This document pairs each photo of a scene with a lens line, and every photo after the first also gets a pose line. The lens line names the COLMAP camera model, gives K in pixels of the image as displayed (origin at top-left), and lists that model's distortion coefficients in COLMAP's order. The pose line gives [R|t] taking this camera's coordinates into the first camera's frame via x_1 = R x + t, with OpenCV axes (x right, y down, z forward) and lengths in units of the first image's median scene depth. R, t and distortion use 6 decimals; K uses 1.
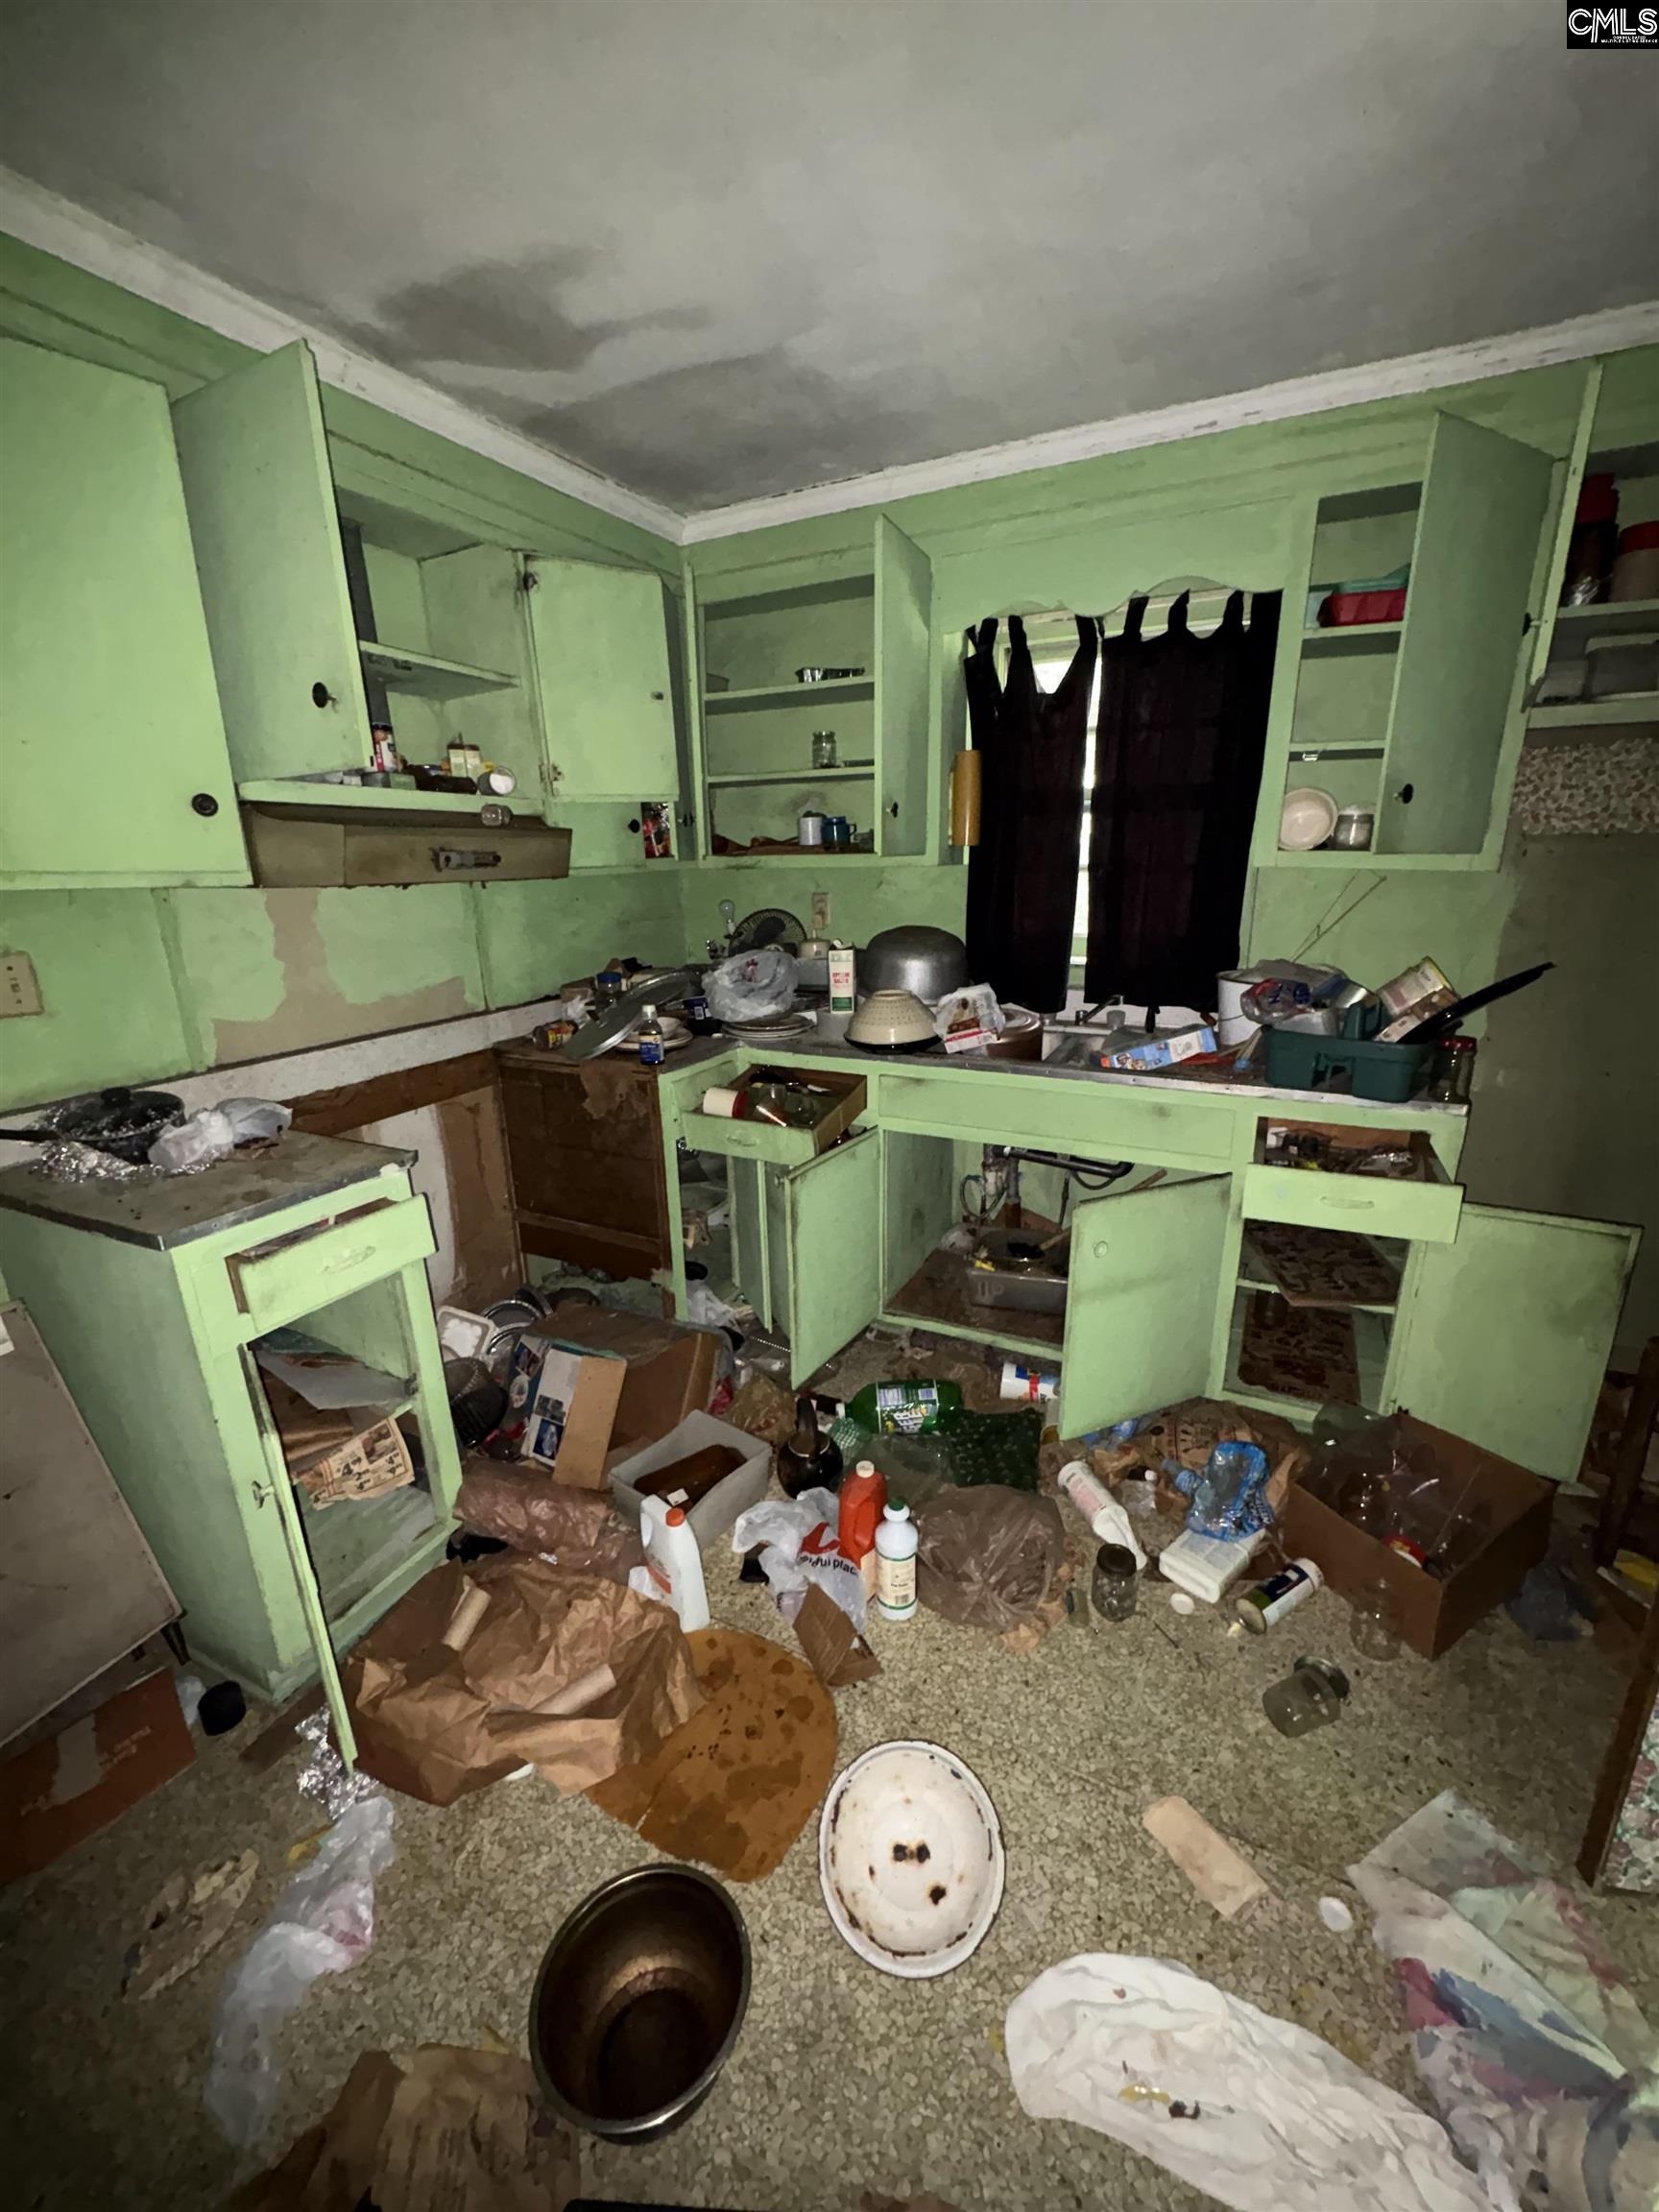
lens RADIAL K [[878.1, 0, 829.5], [0, 878.1, 1106.0], [0, 0, 1]] dist [-0.000239, -0.000326]
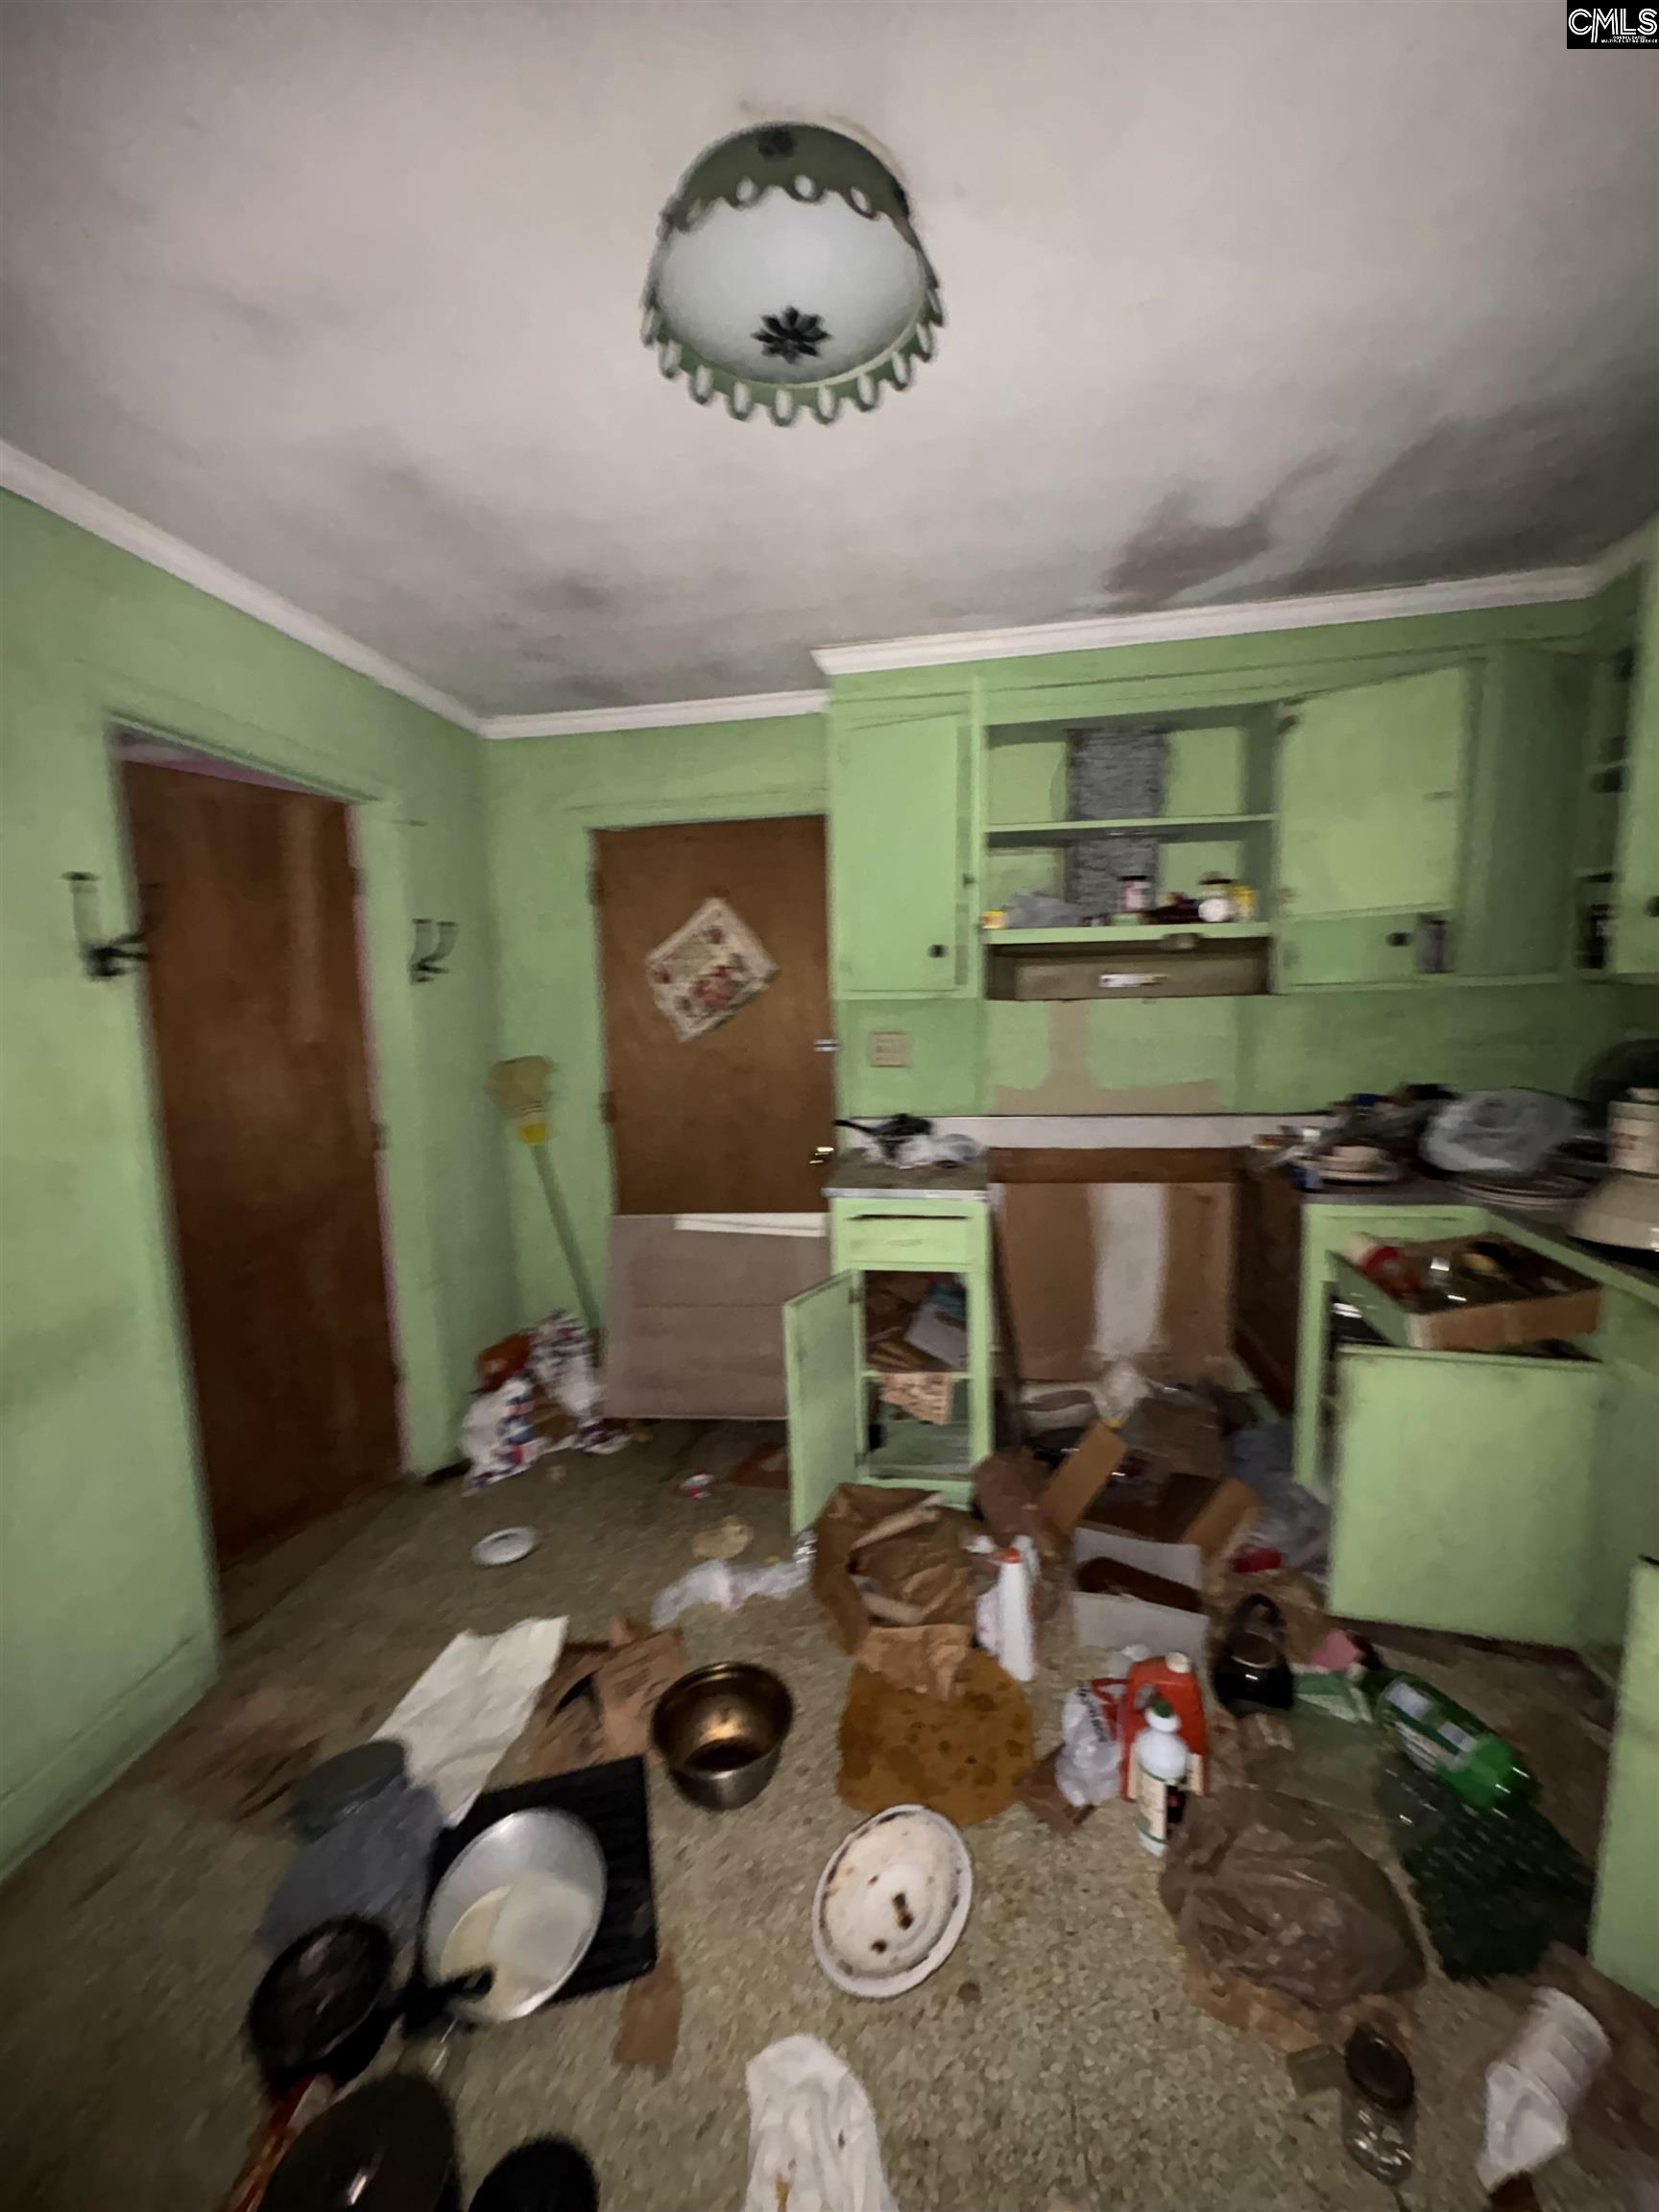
lens RADIAL K [[878.1, 0, 829.5], [0, 878.1, 1106.0], [0, 0, 1]] dist [-0.000239, -0.000326]
pose [[0.311012, 0.137504, -0.940406, 0.696232], [-0.237774, 0.969269, 0.063087, -0.101026], [0.920182, 0.203984, 0.334149, 0.276345]]
